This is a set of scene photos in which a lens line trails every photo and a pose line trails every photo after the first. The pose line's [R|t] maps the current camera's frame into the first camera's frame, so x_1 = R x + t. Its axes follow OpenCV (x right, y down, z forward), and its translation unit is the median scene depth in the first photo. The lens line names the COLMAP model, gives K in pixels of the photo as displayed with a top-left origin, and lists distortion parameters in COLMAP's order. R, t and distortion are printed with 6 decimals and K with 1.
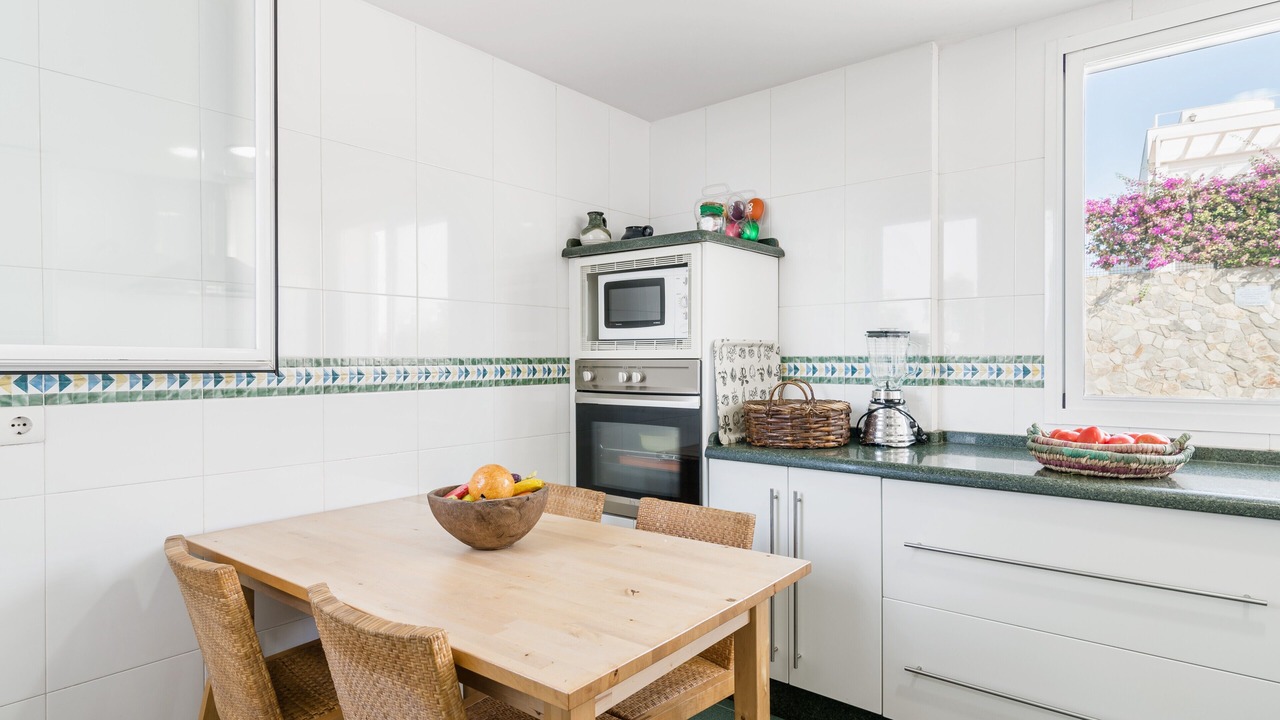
lens RADIAL K [[694.3, 0, 628.3], [0, 694.3, 357.3], [0, 0, 1]] dist [-0.002609, 0.000182]
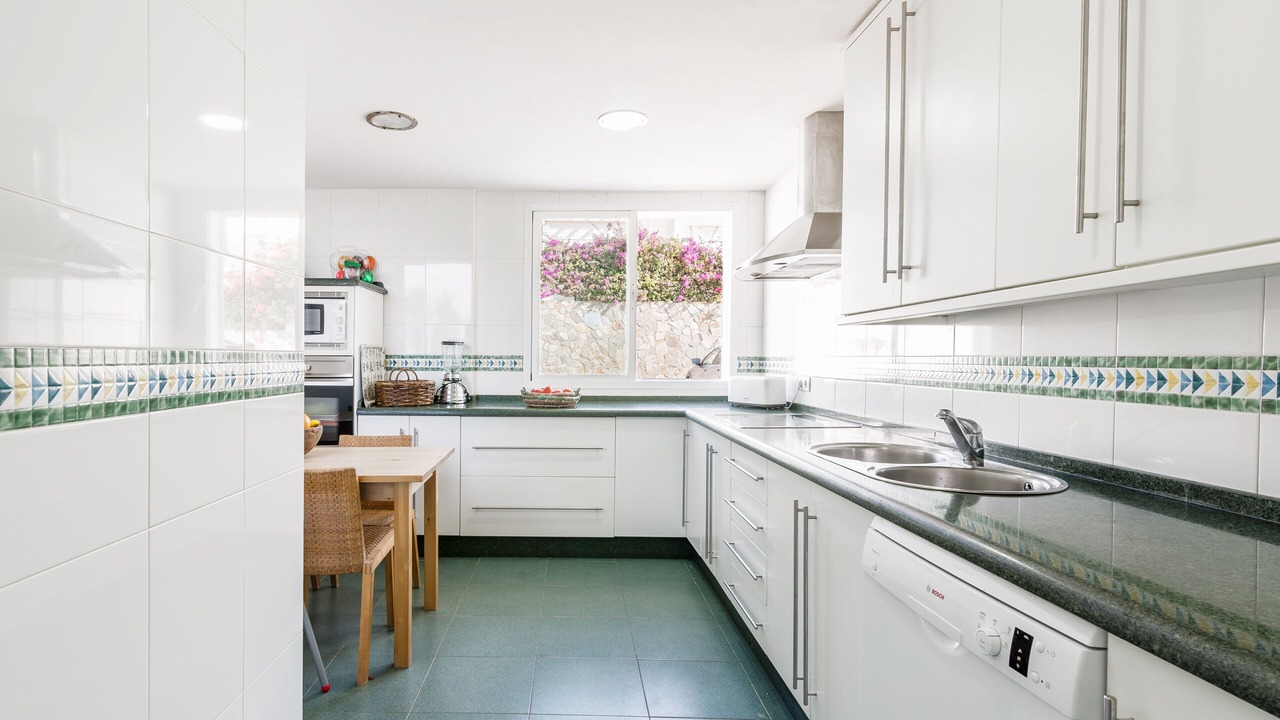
lens RADIAL K [[694.3, 0, 638.9], [0, 694.3, 362.3], [0, 0, 1]] dist [-0.002609, 0.000182]
pose [[0.692260, 0.000884, 0.721648, -0.599129], [-0.008685, 0.999937, 0.007107, -0.000251], [-0.721596, -0.011188, 0.692224, -0.621182]]
